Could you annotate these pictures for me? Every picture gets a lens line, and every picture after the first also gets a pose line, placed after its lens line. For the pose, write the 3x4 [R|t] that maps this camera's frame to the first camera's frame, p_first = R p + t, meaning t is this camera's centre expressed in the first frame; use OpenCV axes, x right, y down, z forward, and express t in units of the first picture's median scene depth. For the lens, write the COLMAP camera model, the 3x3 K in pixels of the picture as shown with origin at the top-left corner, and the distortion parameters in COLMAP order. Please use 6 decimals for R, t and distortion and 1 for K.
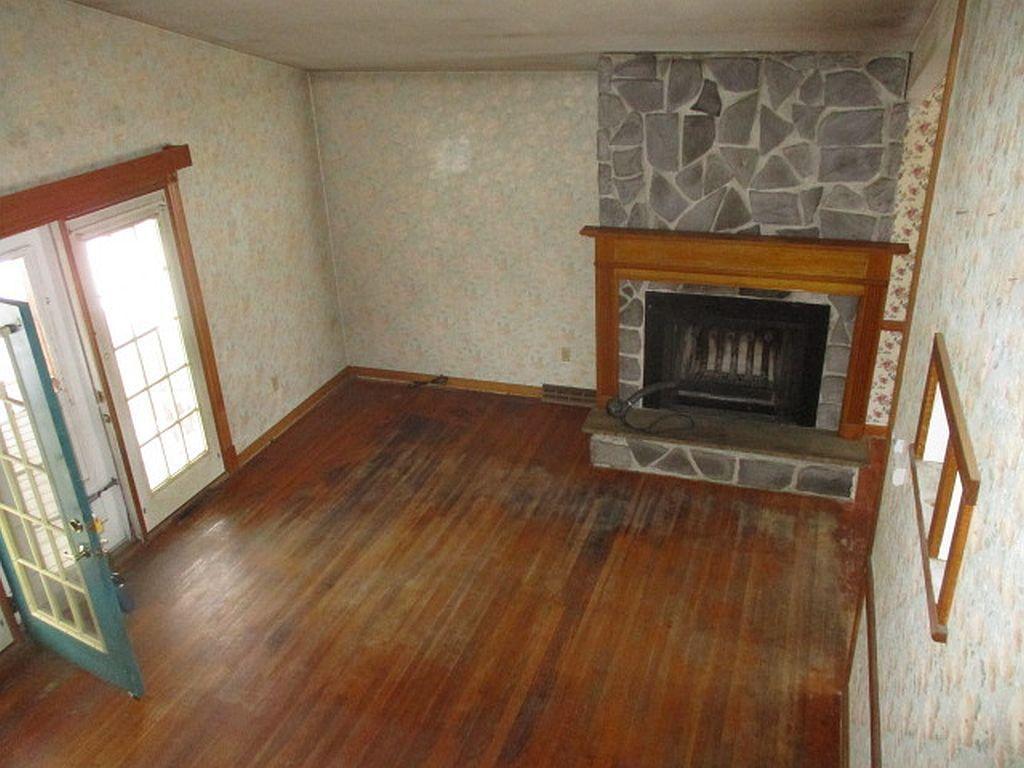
lens RADIAL K [[861.7, 0, 514.8], [0, 861.7, 378.3], [0, 0, 1]] dist [-0.023188, 0.016162]
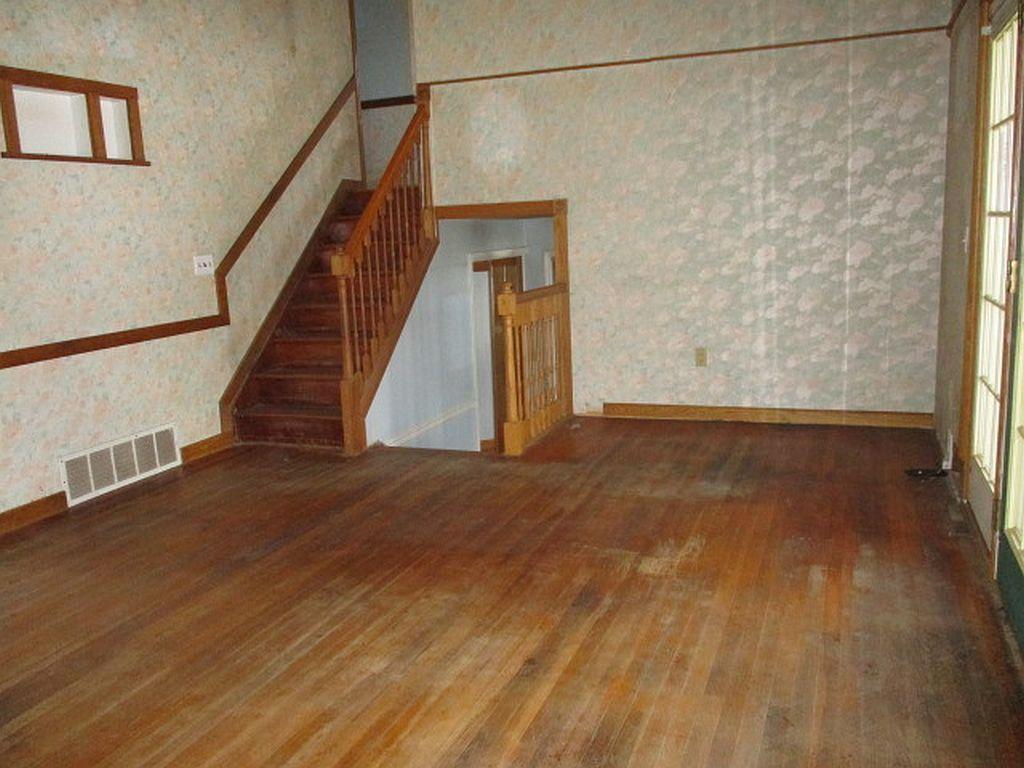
lens RADIAL K [[861.7, 0, 514.8], [0, 861.7, 378.3], [0, 0, 1]] dist [-0.023188, 0.016162]
pose [[-0.995947, 0.076350, 0.047544, -0.263665], [0.089722, 0.806341, 0.584606, -0.222519], [0.006298, 0.586503, -0.809923, 1.436331]]
